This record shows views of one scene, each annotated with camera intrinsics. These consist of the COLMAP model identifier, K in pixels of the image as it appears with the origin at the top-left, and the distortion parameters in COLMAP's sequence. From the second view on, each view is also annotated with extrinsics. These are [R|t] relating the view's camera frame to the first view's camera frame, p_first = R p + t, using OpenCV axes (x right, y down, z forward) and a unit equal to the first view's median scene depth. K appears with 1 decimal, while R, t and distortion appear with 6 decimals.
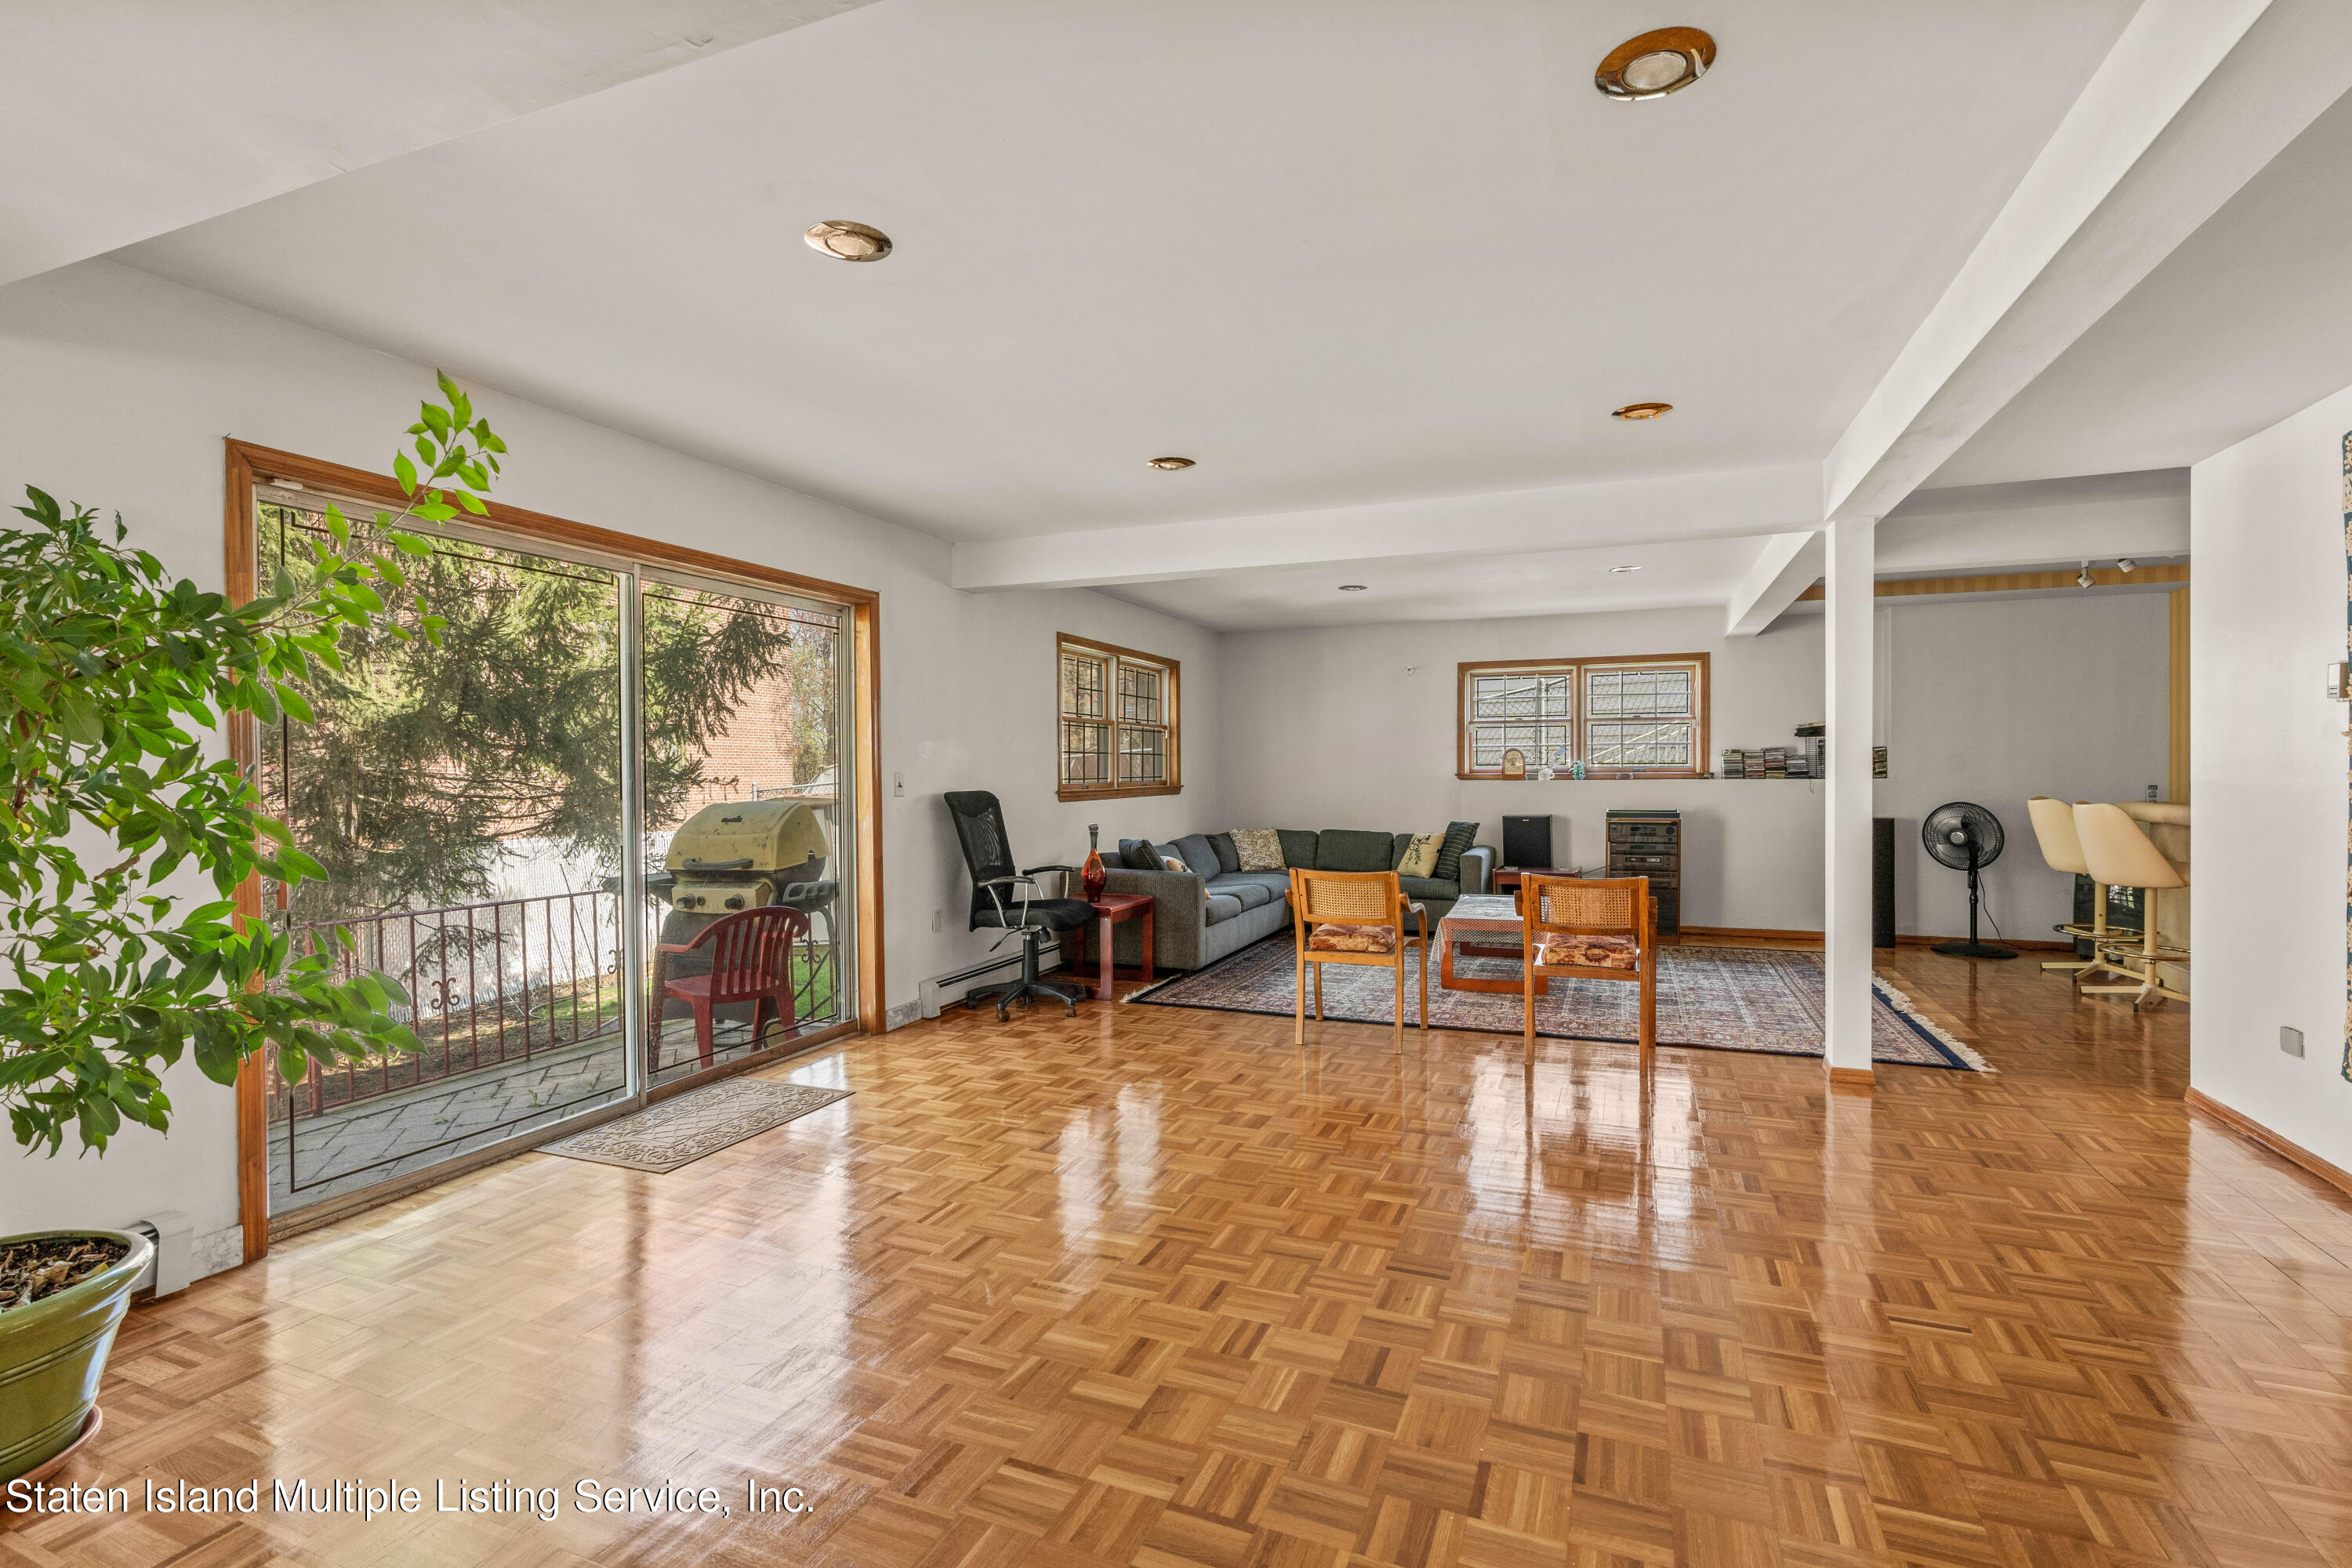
lens RADIAL K [[1073.1, 0, 1187.0], [0, 1073.1, 776.2], [0, 0, 1]] dist [-0.005327, 0.002030]
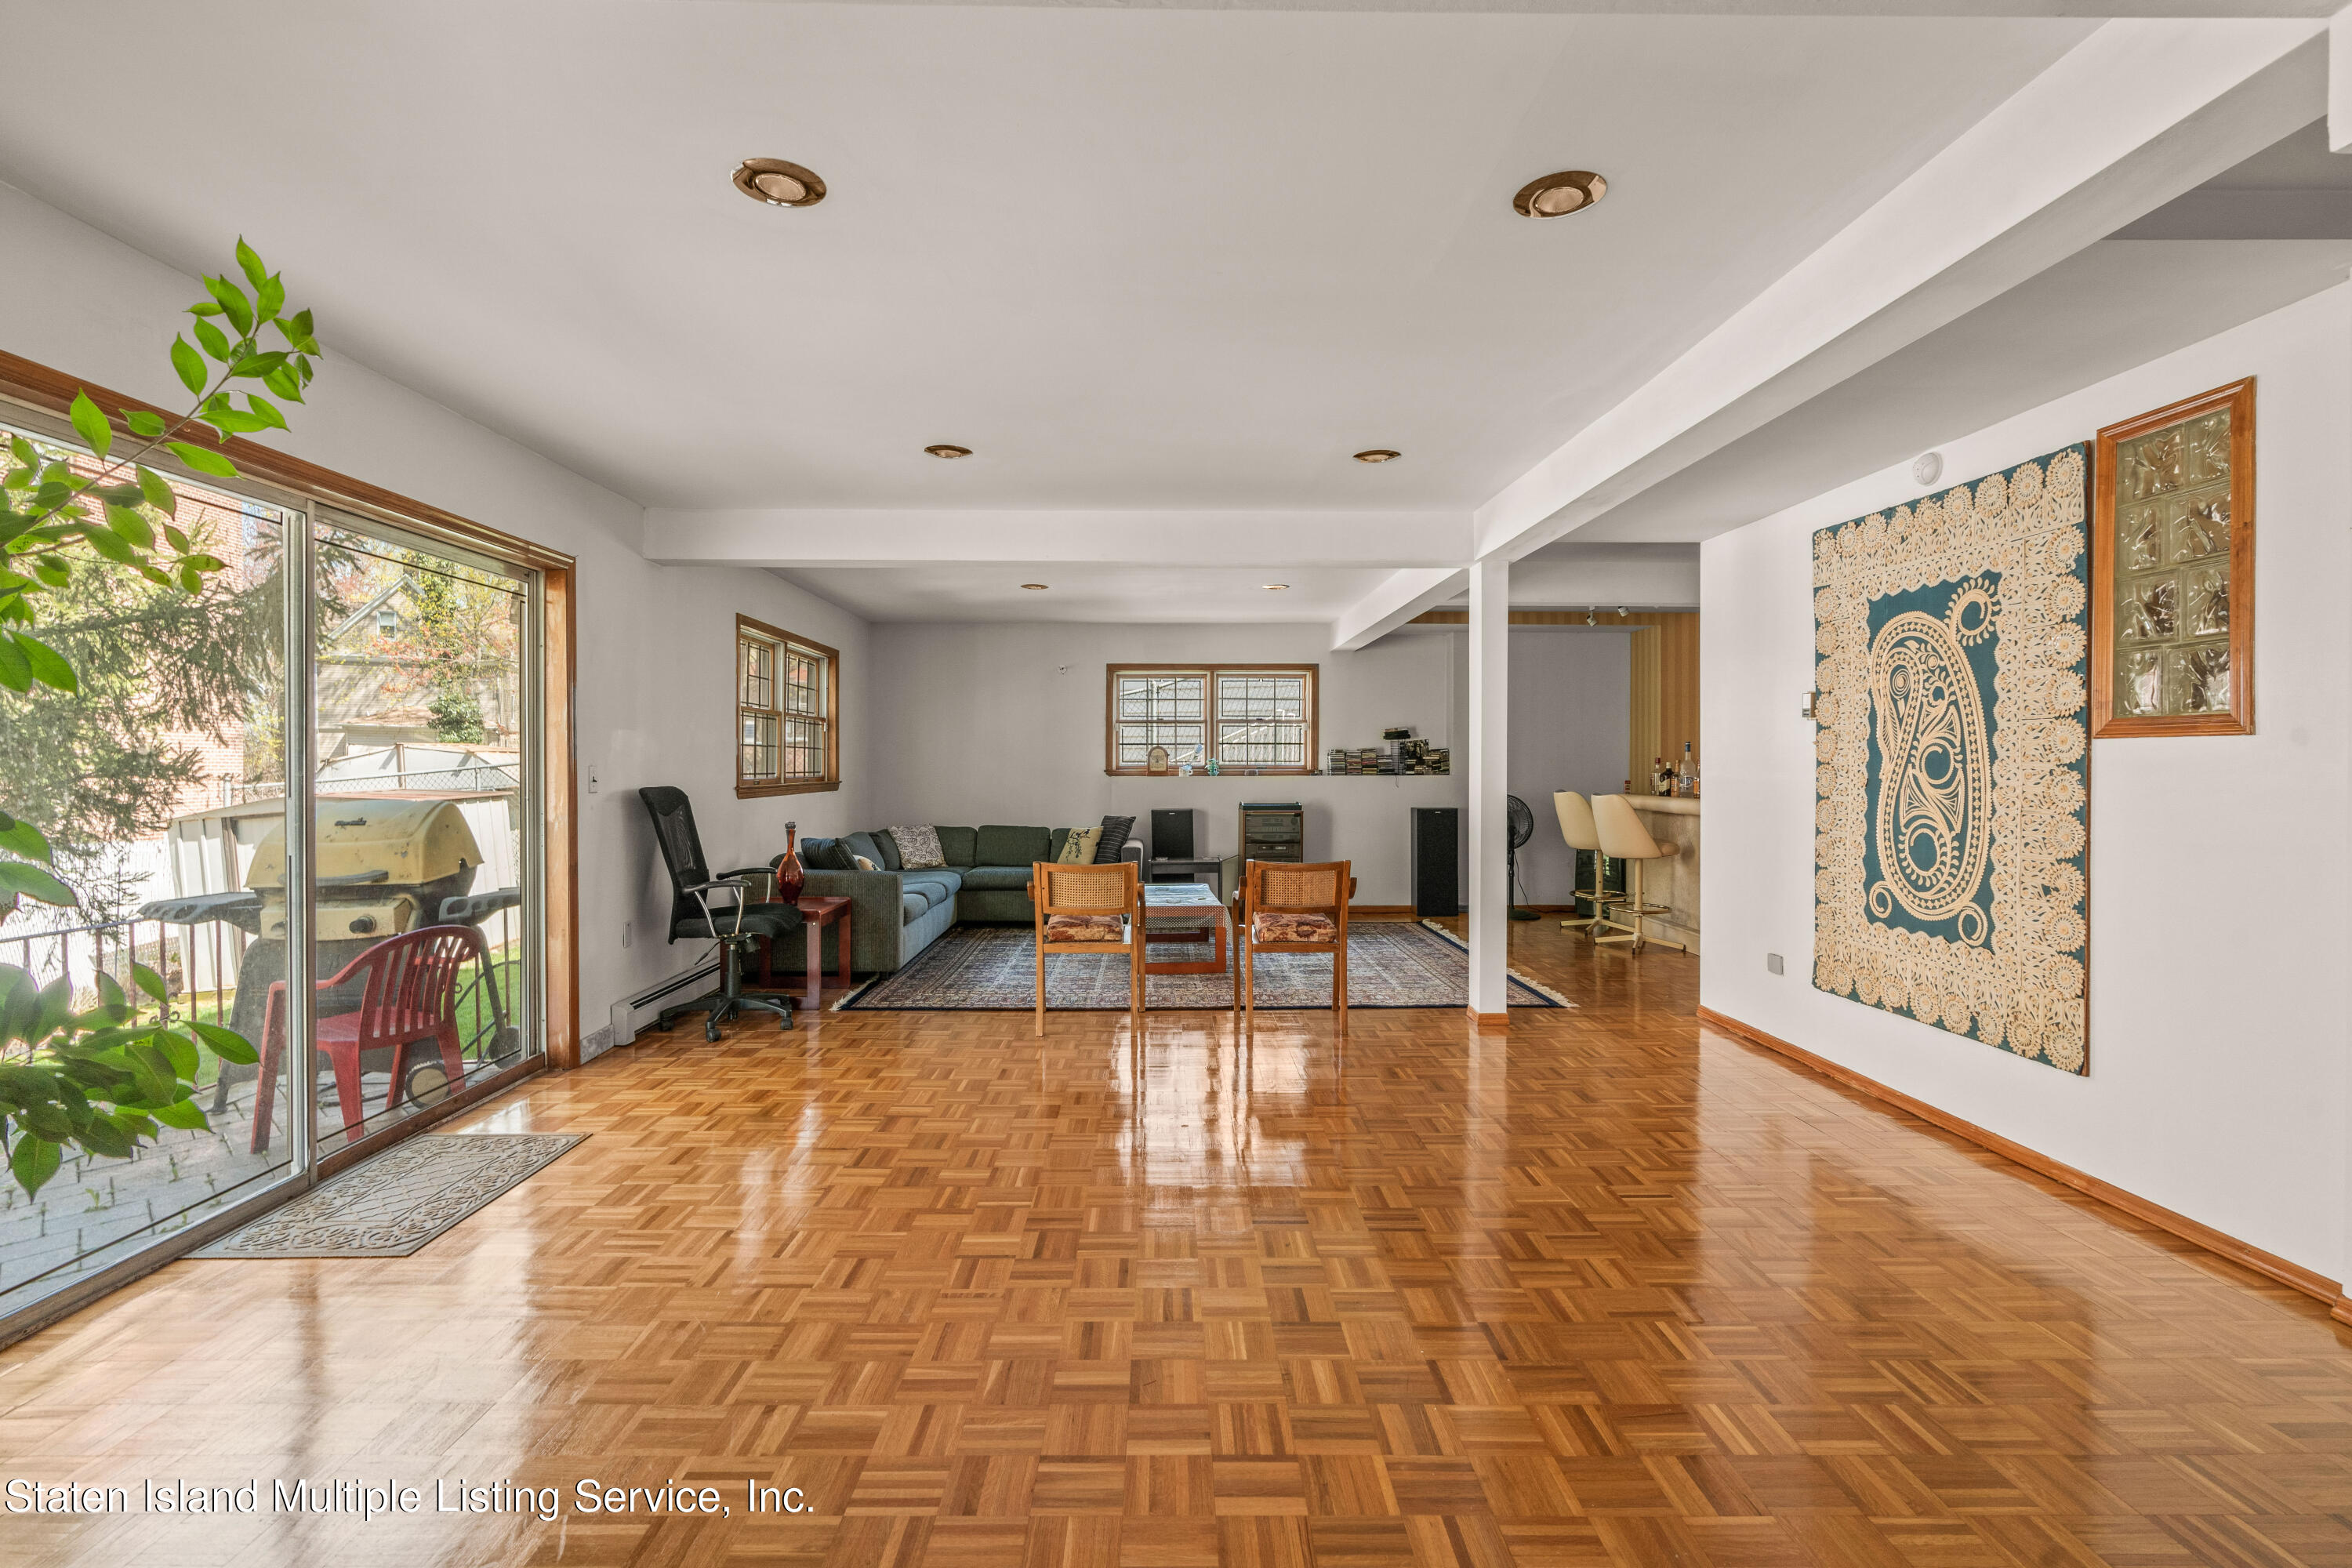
lens RADIAL K [[1073.1, 0, 1182.1], [0, 1073.1, 764.7], [0, 0, 1]] dist [-0.005327, 0.002030]
pose [[0.921313, 0.005236, 0.388787, -0.156596], [-0.002189, 0.999963, -0.008279, 0.001943], [-0.388816, 0.006777, 0.921291, 0.011826]]
